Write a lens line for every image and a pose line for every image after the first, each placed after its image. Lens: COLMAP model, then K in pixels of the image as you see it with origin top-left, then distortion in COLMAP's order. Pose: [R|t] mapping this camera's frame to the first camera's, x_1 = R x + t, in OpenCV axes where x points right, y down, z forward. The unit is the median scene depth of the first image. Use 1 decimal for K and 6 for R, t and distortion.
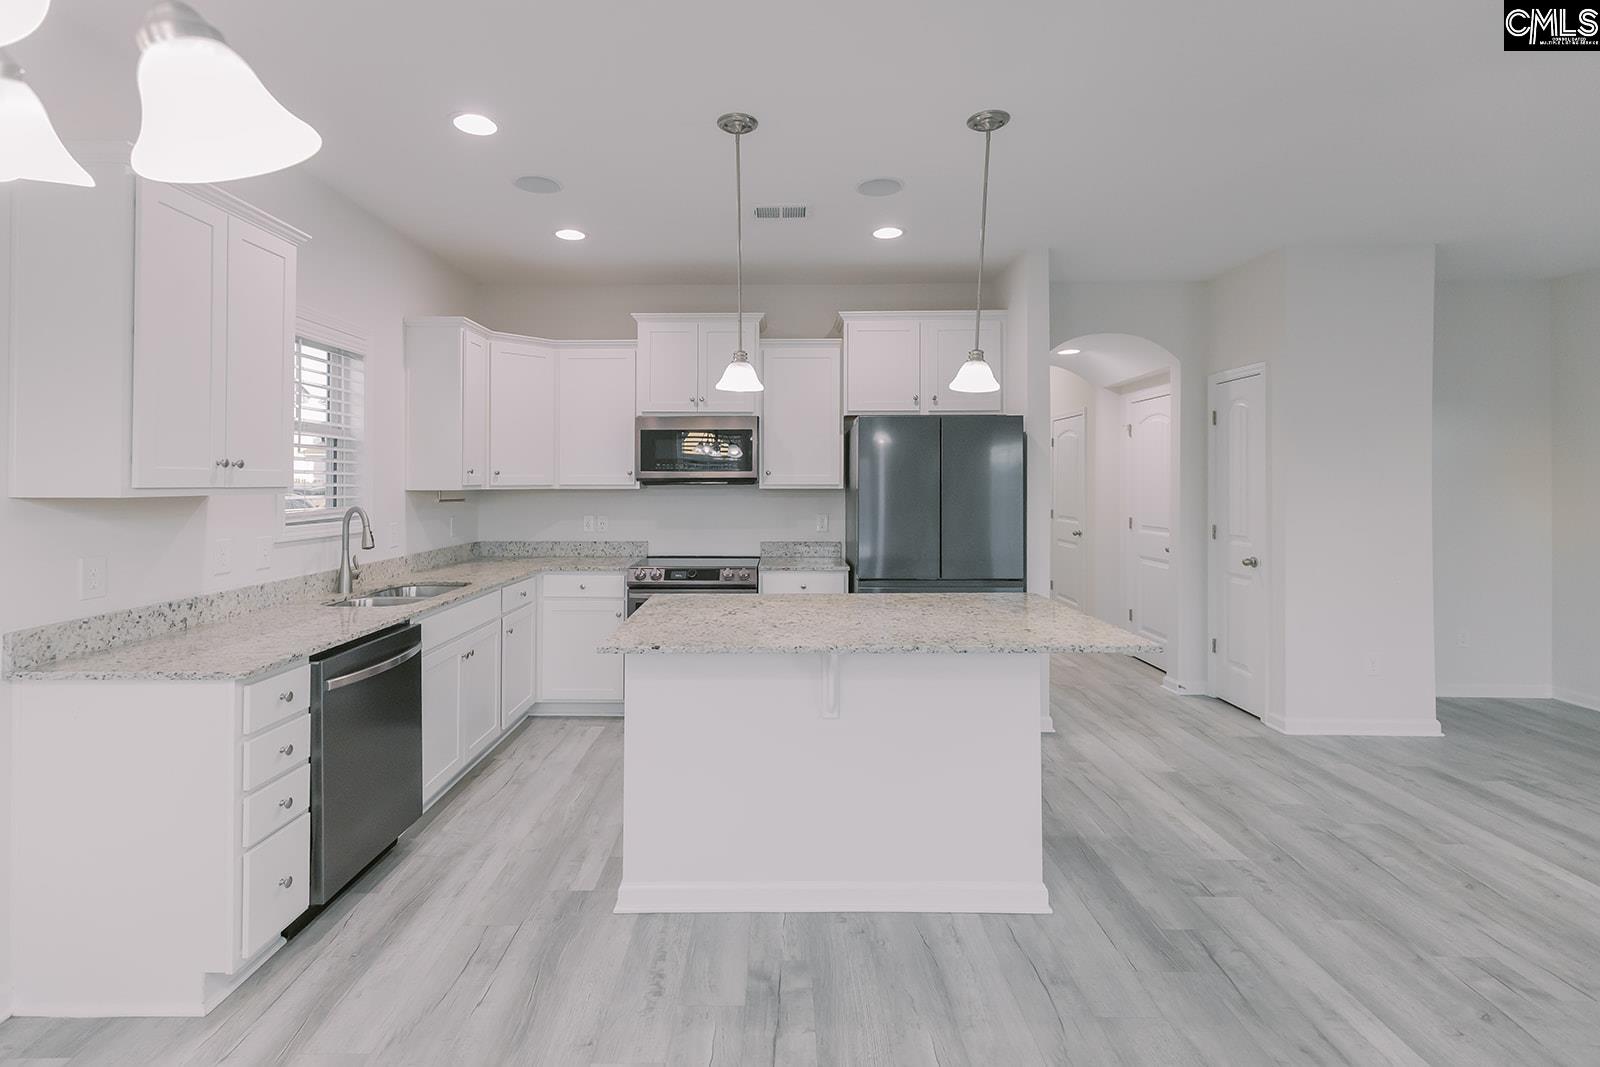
lens RADIAL K [[752.4, 0, 778.0], [0, 752.4, 472.4], [0, 0, 1]] dist [0.003409, 0.001047]
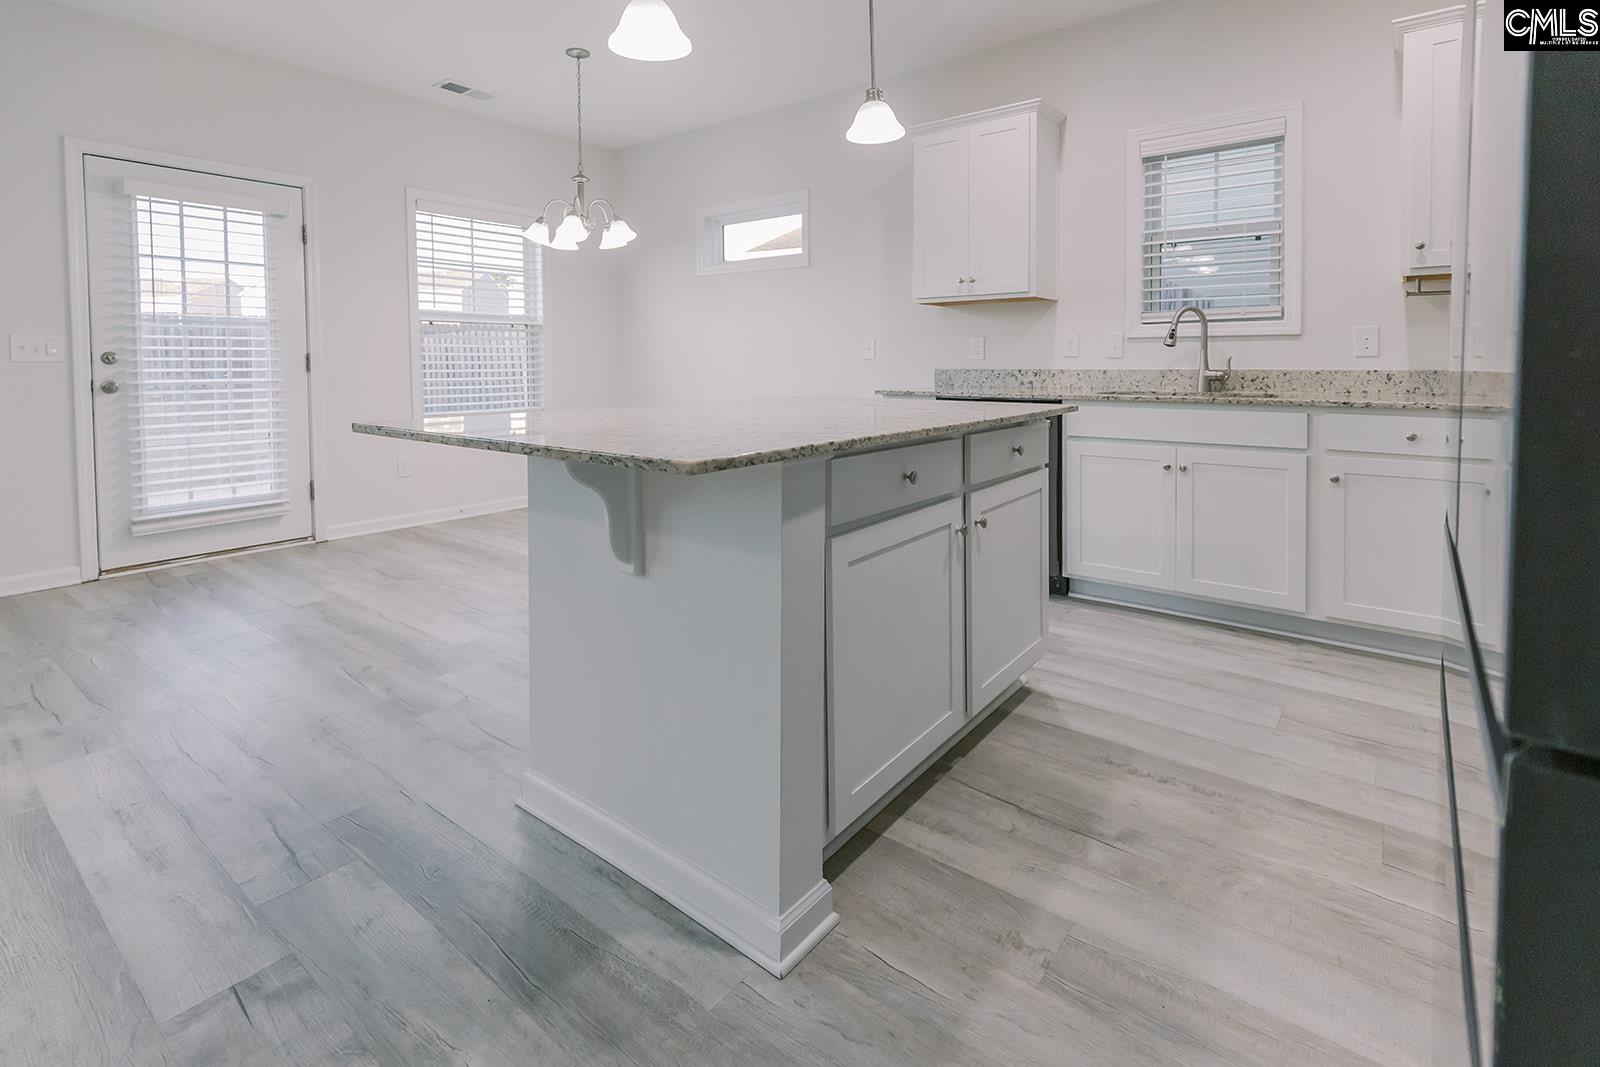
lens RADIAL K [[749.8, 0, 802.2], [0, 749.8, 385.1], [0, 0, 1]] dist [0.002910, -0.000322]
pose [[-0.608847, 0.028332, -0.792782, 0.539758], [0.012809, 0.999583, 0.025886, 0.117081], [0.793185, 0.005606, -0.608956, 1.178541]]
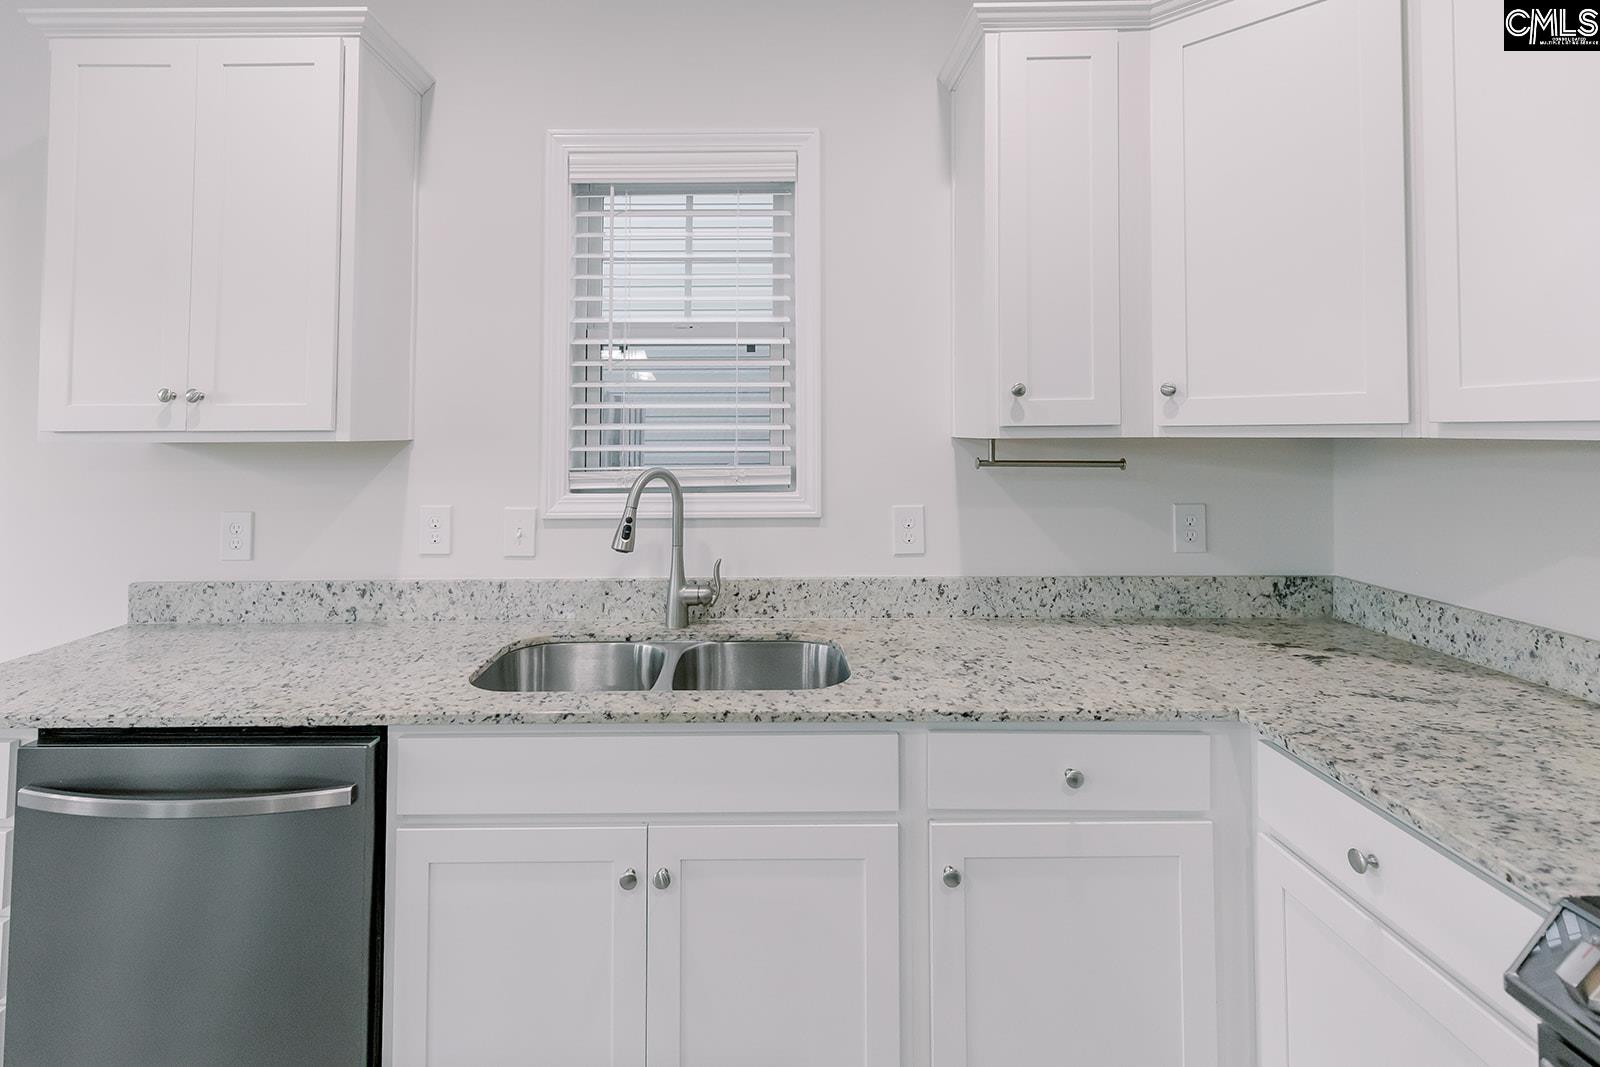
lens RADIAL K [[756.2, 0, 750.5], [0, 756.2, 426.0], [0, 0, 1]] dist [0.007550, -0.000045]
pose [[0.005534, -0.007795, -0.999954, -0.030846], [0.018204, 0.999805, -0.007694, 0.021541], [0.999819, -0.018160, 0.005675, 1.046363]]
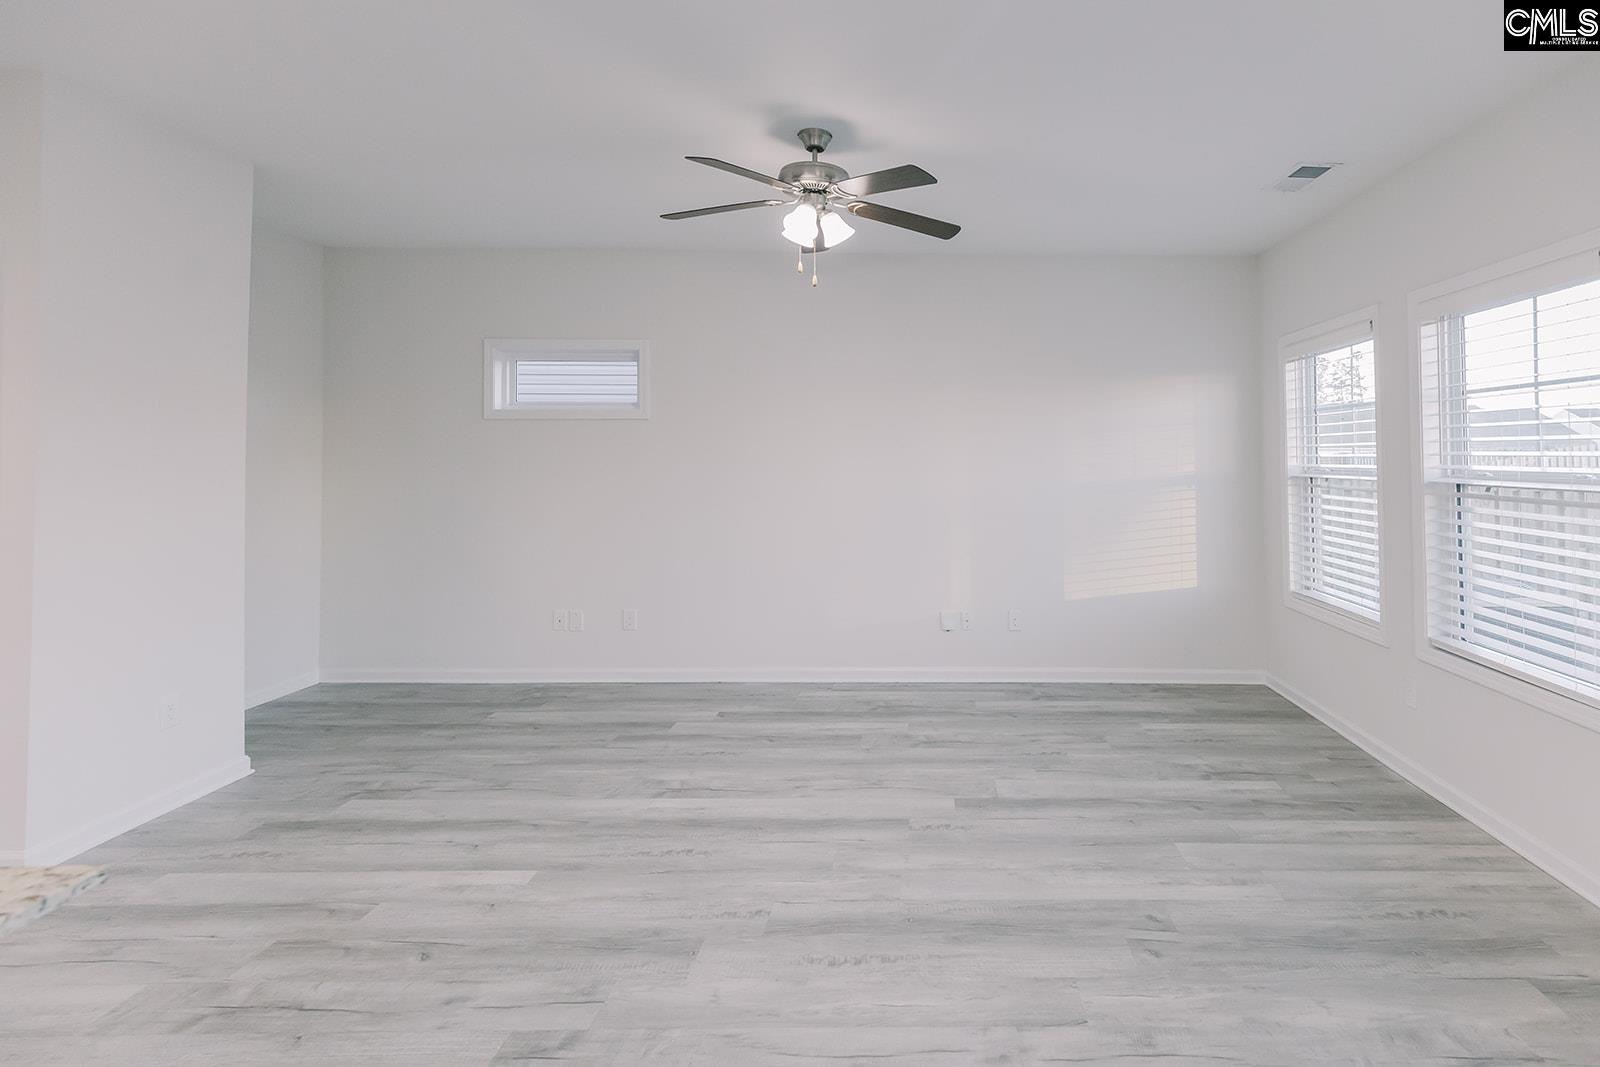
lens RADIAL K [[762.1, 0, 917.5], [0, 762.1, 440.2], [0, 0, 1]] dist [0.006786, -0.000458]
pose [[-0.013379, 0.025483, 0.999586, 0.055338], [-0.016836, 0.999528, -0.025706, 0.005183], [-0.999769, -0.017173, -0.012944, 0.375796]]
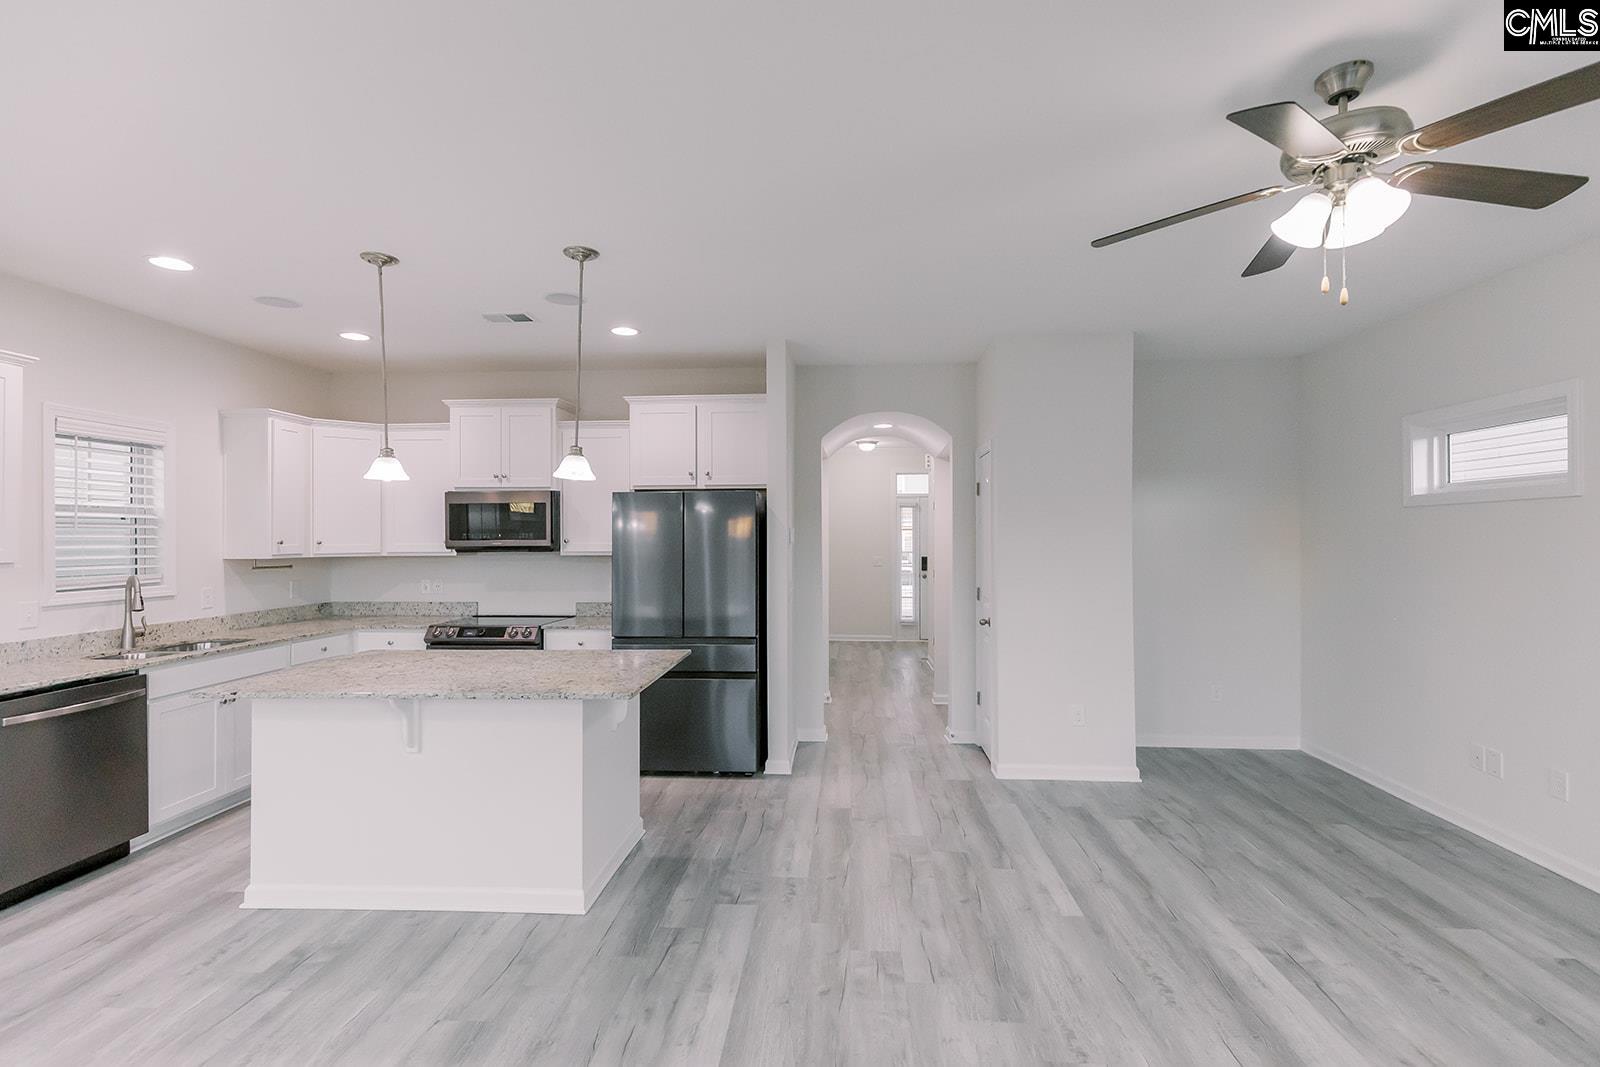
lens RADIAL K [[755.9, 0, 817.4], [0, 755.9, 527.0], [0, 0, 1]] dist [0.004062, 0.001091]
pose [[0.998809, -0.003978, -0.048631, 0.567721], [0.004057, 0.999991, 0.001523, -0.028384], [0.048624, -0.001718, 0.998816, -0.142115]]
